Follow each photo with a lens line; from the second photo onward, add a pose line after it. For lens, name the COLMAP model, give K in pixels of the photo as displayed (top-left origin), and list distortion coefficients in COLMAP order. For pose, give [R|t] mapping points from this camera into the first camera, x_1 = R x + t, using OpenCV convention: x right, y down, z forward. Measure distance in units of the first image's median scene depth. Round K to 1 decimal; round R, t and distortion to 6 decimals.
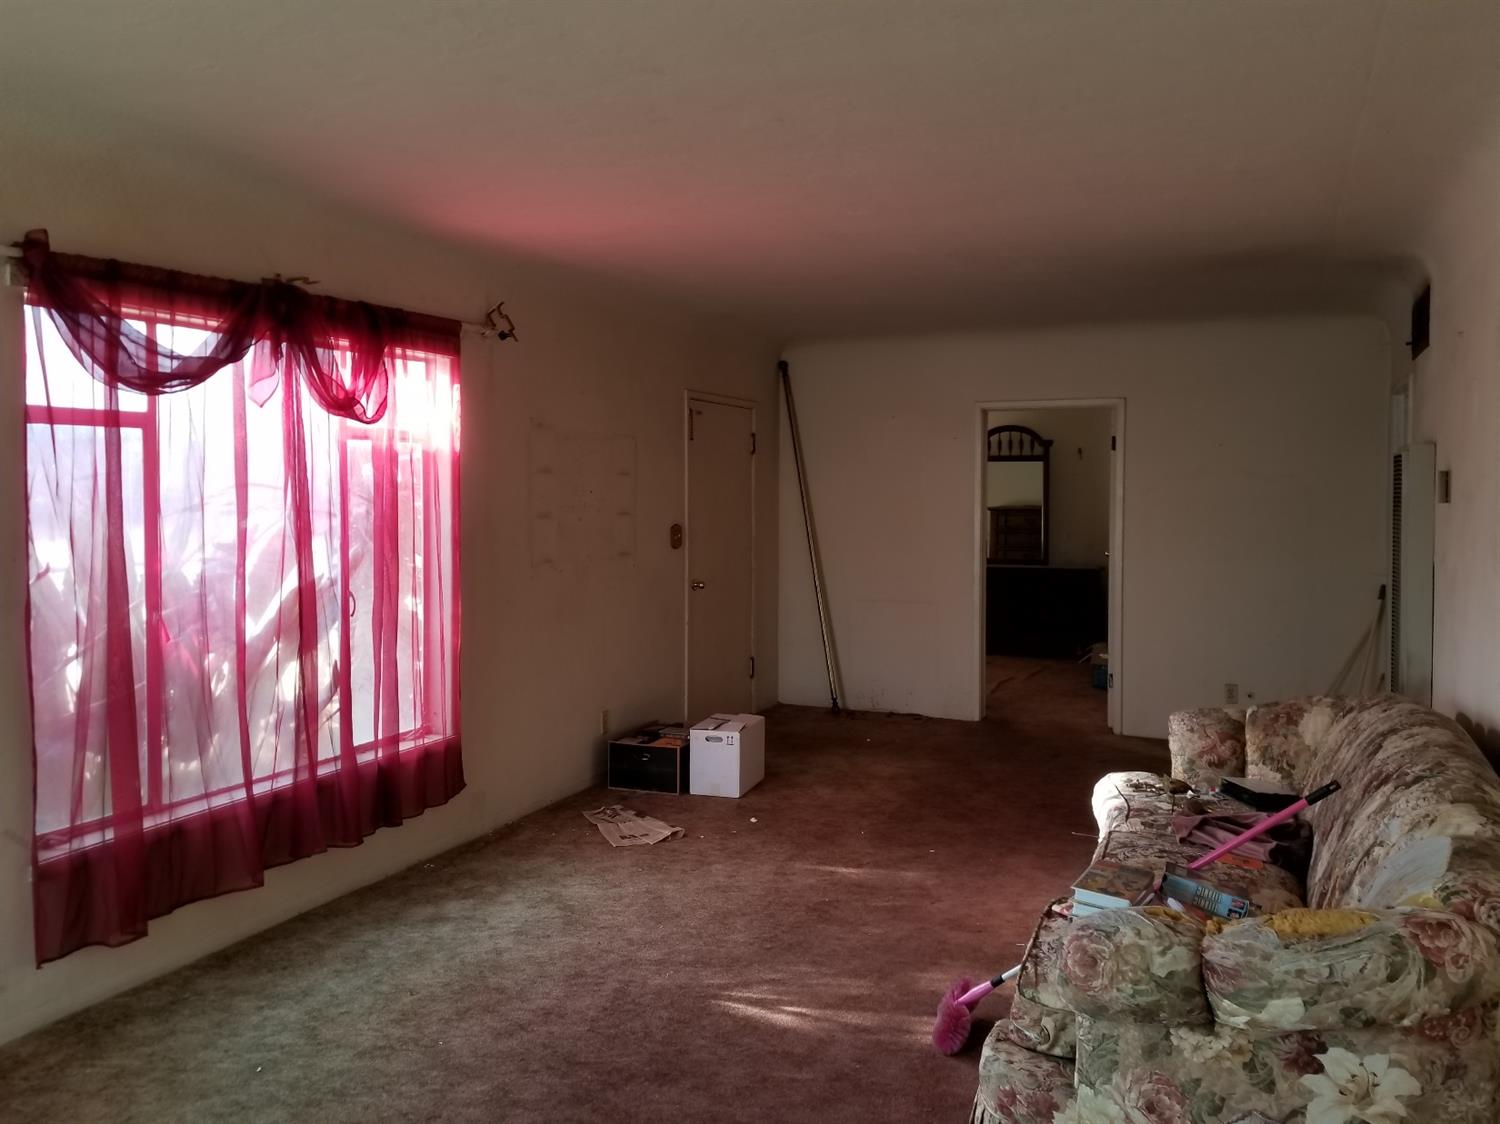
lens RADIAL K [[1219.5, 0, 750.0], [0, 1219.5, 558.2], [0, 0, 1]] dist [-0.002812, -0.002516]
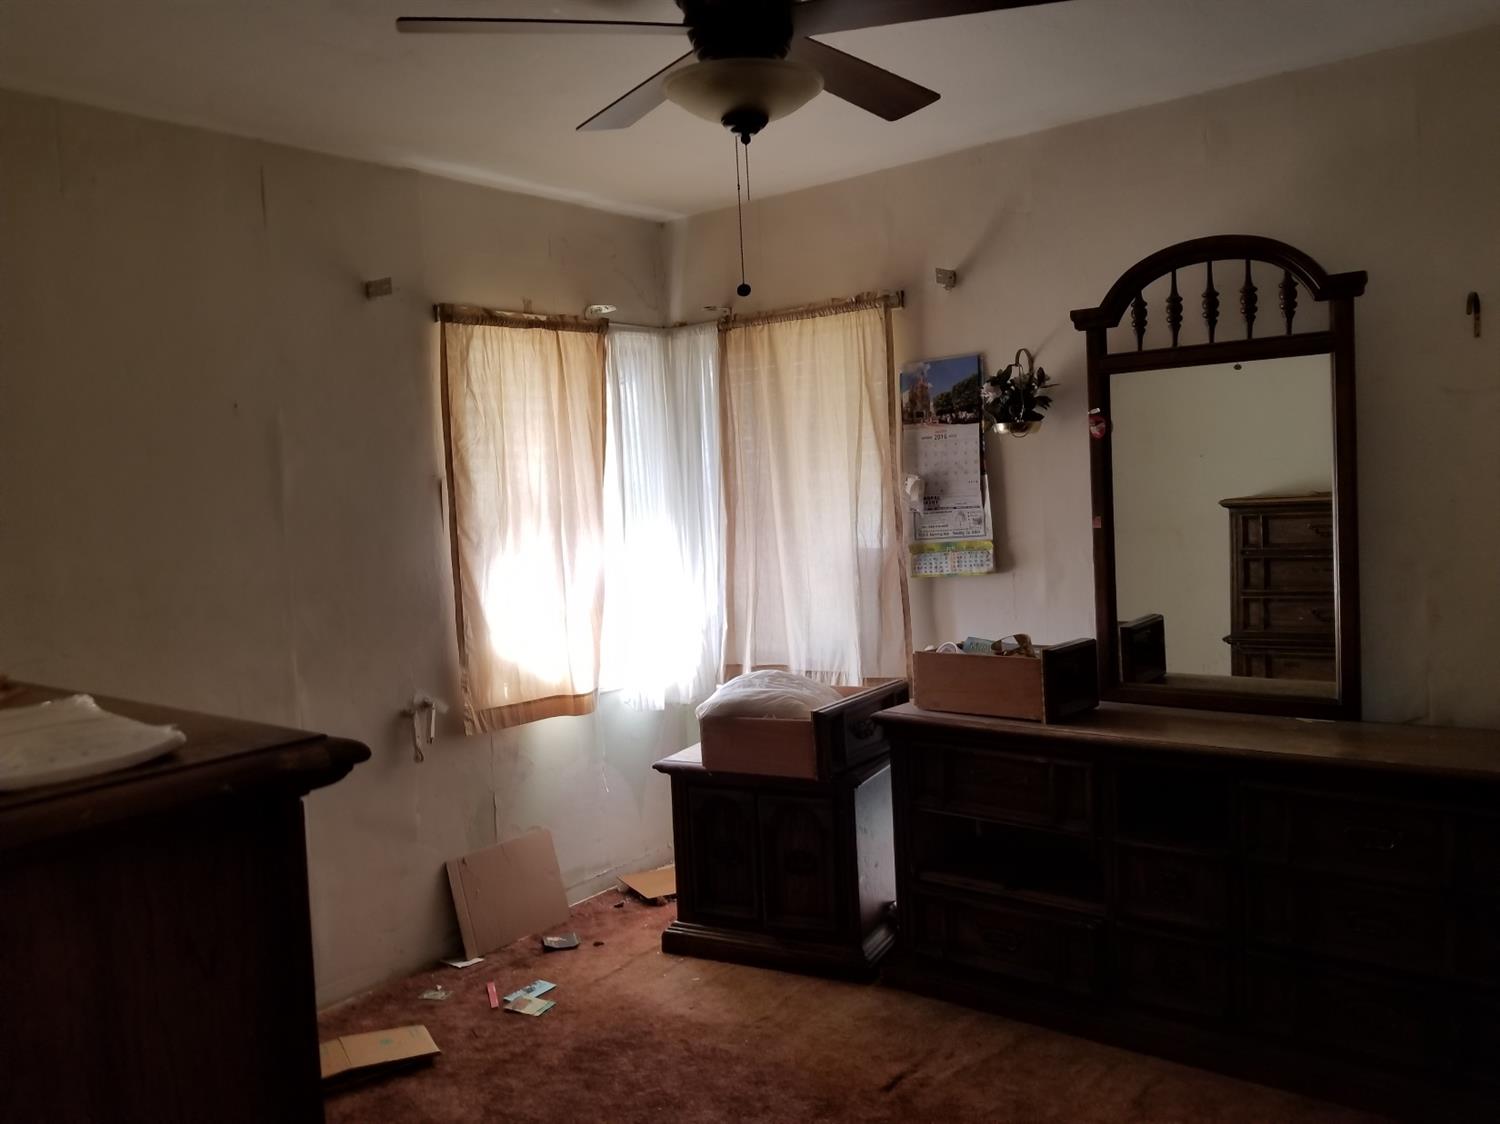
lens RADIAL K [[1219.5, 0, 750.6], [0, 1219.5, 563.4], [0, 0, 1]] dist [-0.002812, -0.002516]
pose [[0.968174, -0.031355, -0.248305, 0.177255], [0.035191, 0.999320, 0.011024, -0.037991], [0.247790, -0.019412, 0.968619, 0.686099]]
